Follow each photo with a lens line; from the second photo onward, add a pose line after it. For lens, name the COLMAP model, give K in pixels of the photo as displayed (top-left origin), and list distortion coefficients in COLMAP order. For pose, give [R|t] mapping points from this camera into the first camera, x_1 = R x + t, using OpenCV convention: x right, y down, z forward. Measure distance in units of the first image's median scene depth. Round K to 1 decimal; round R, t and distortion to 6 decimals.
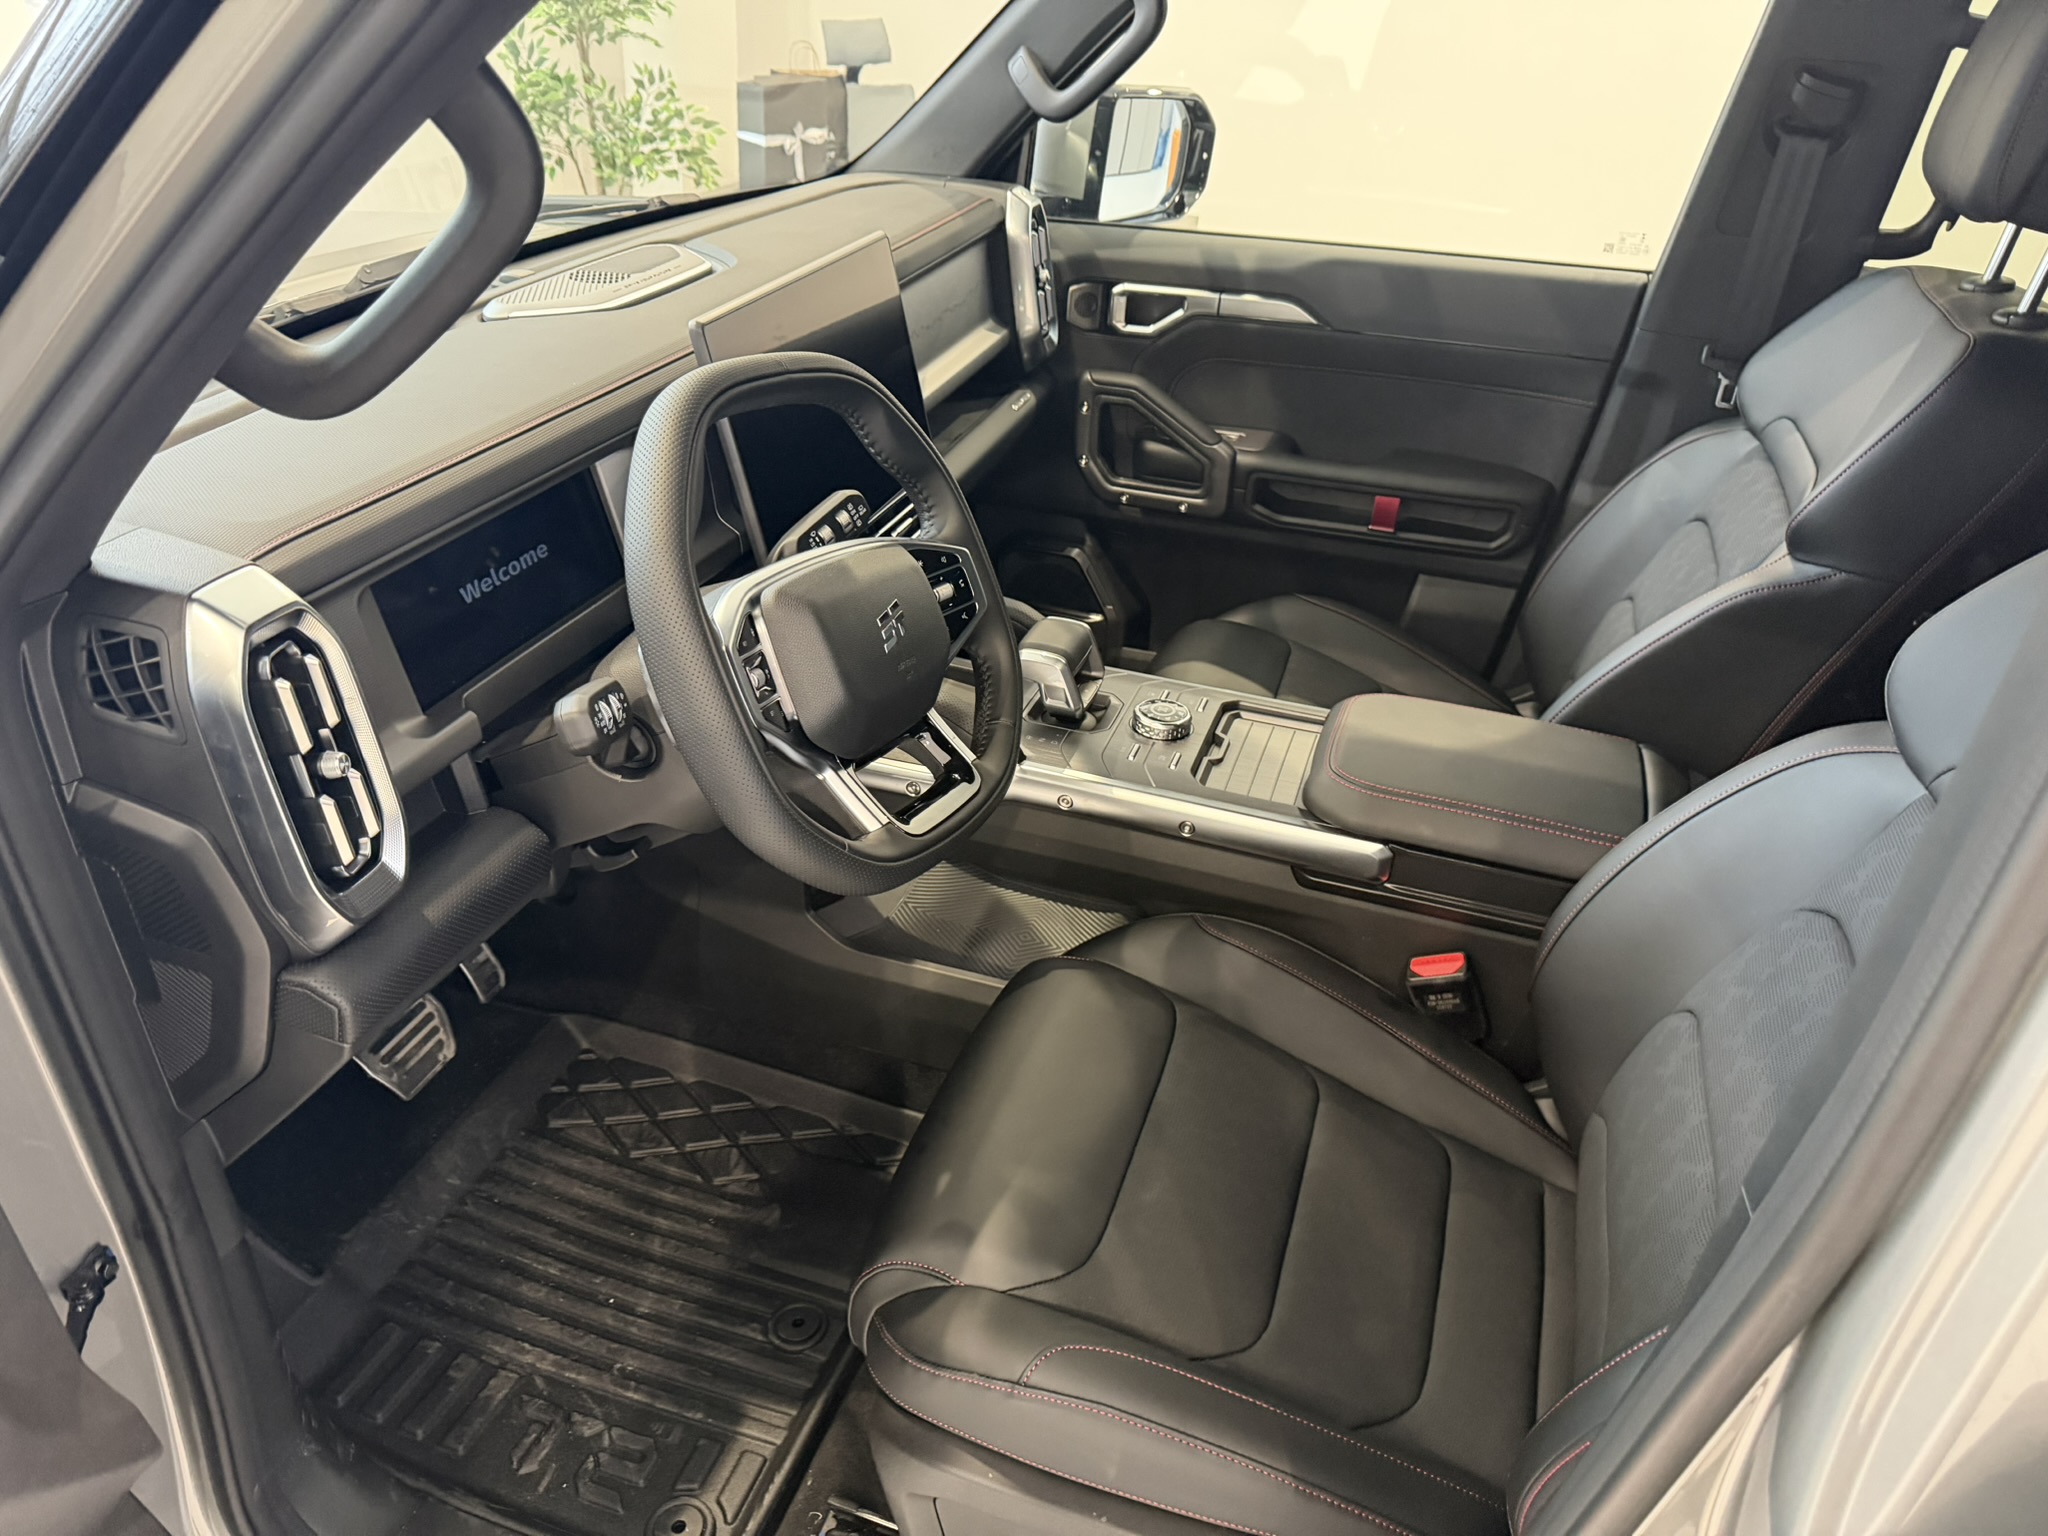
lens RADIAL K [[1442.2, 0, 1014.5], [0, 1442.2, 775.4], [0, 0, 1]] dist [-0.018323, -0.002480]
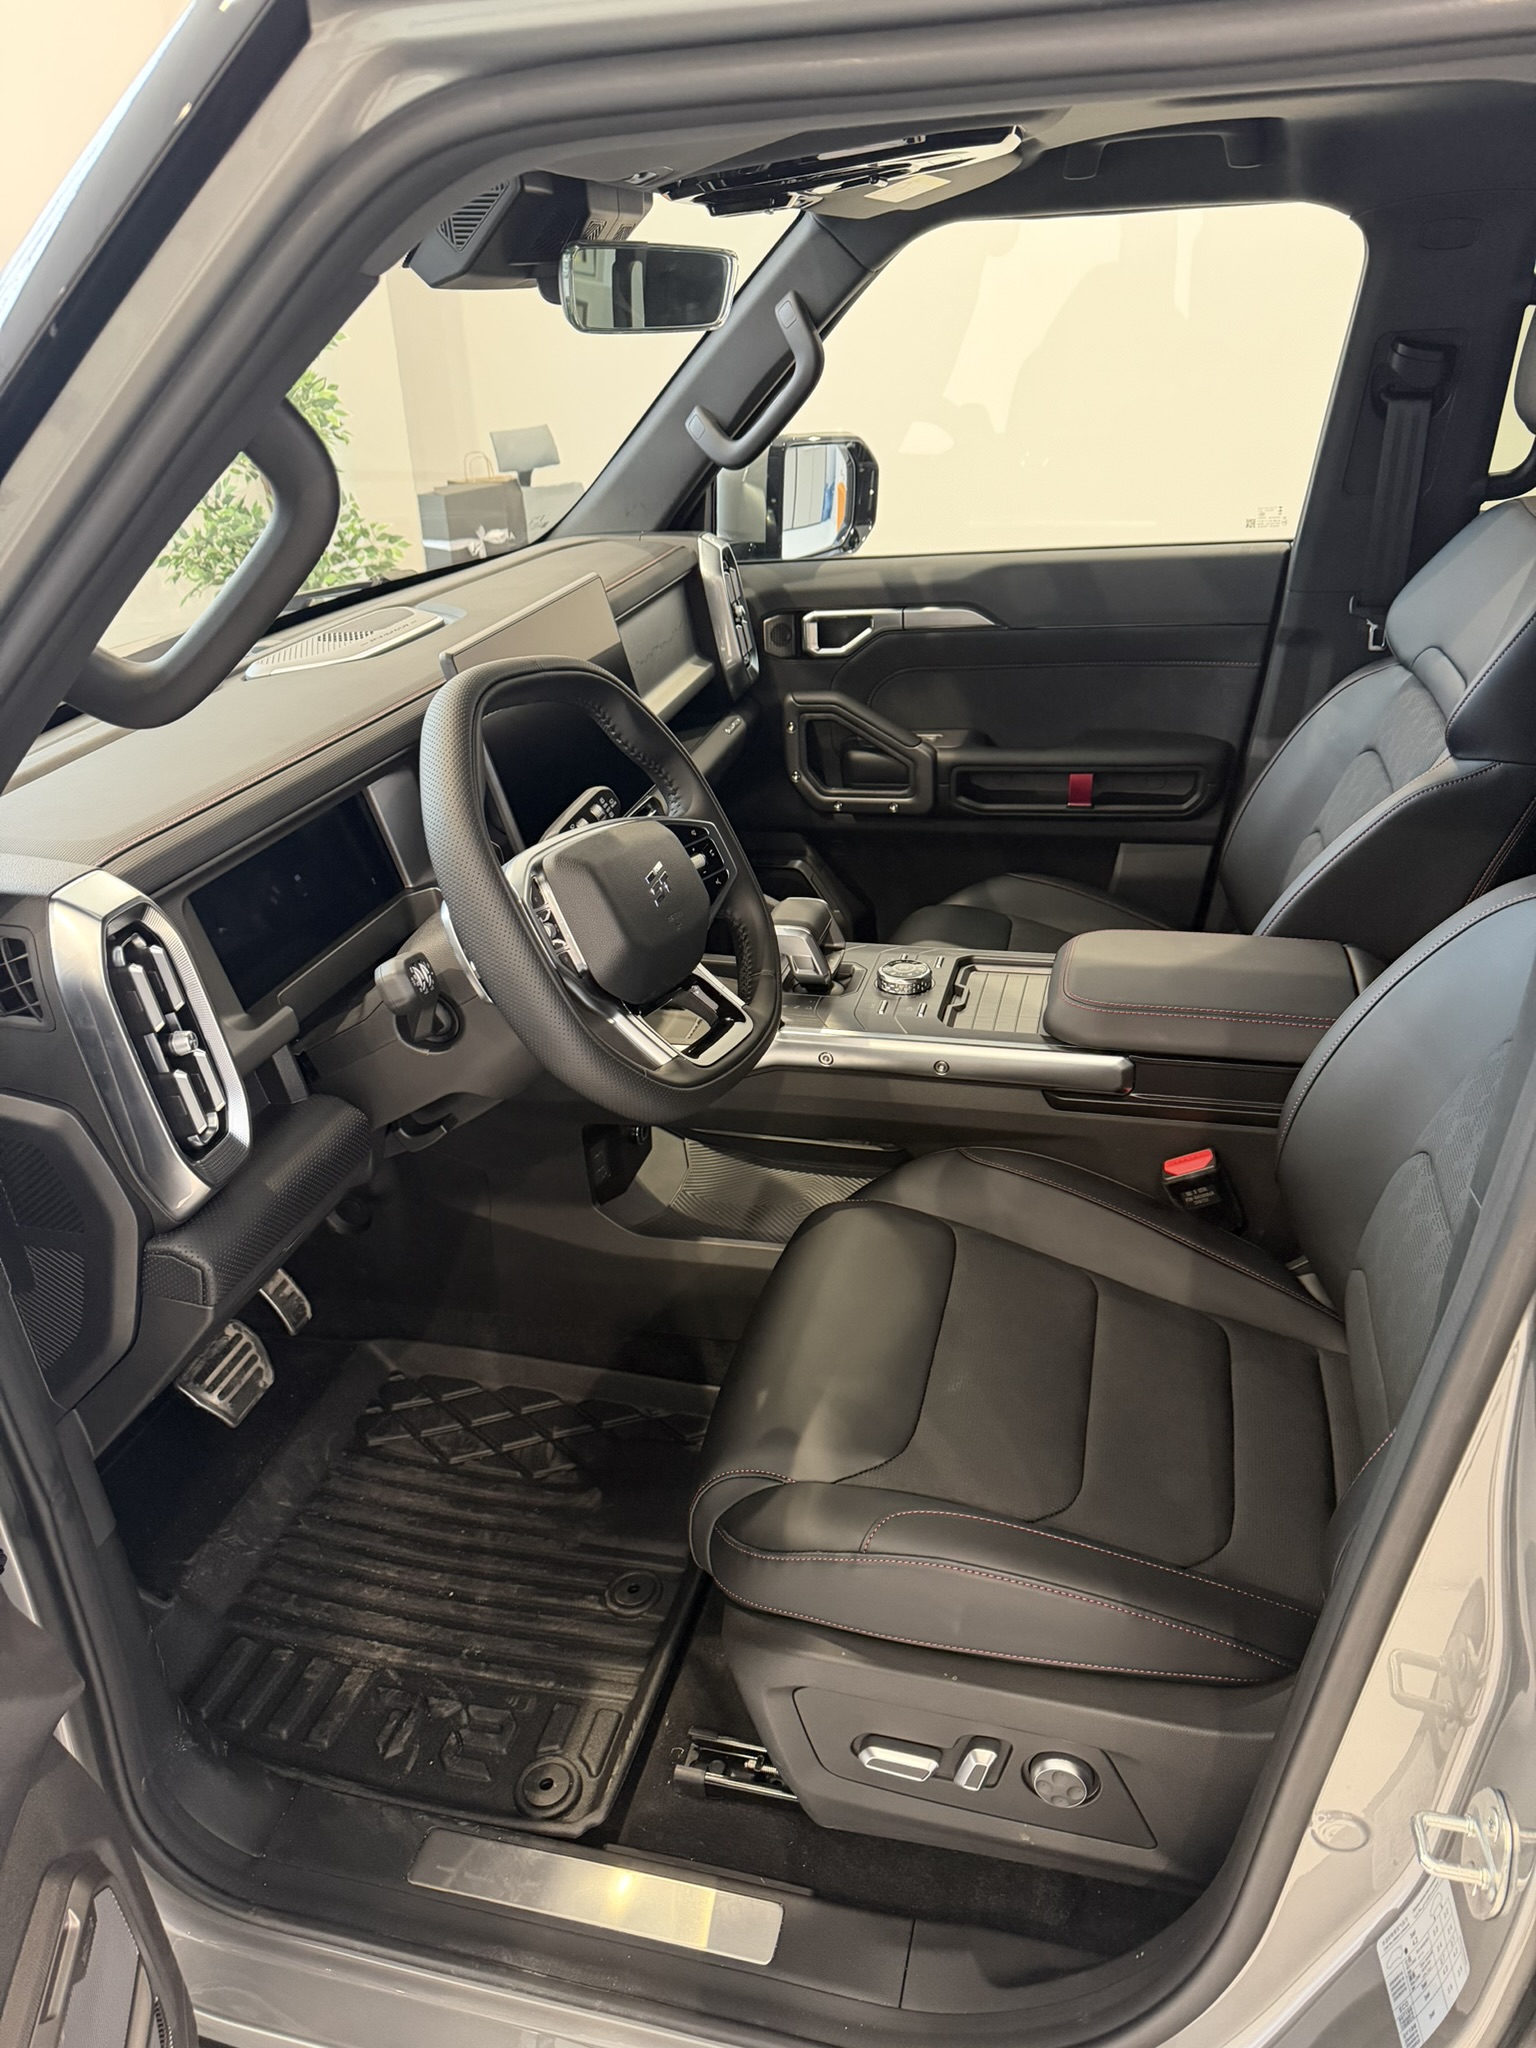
lens RADIAL K [[1442.2, 0, 764.6], [0, 1442.2, 1036.6], [0, 0, 1]] dist [-0.018323, -0.002480]
pose [[0.992548, -0.119973, 0.021318, -0.030744], [0.121317, 0.989330, -0.080678, 0.082165], [-0.011411, 0.082663, 0.996512, -0.072122]]
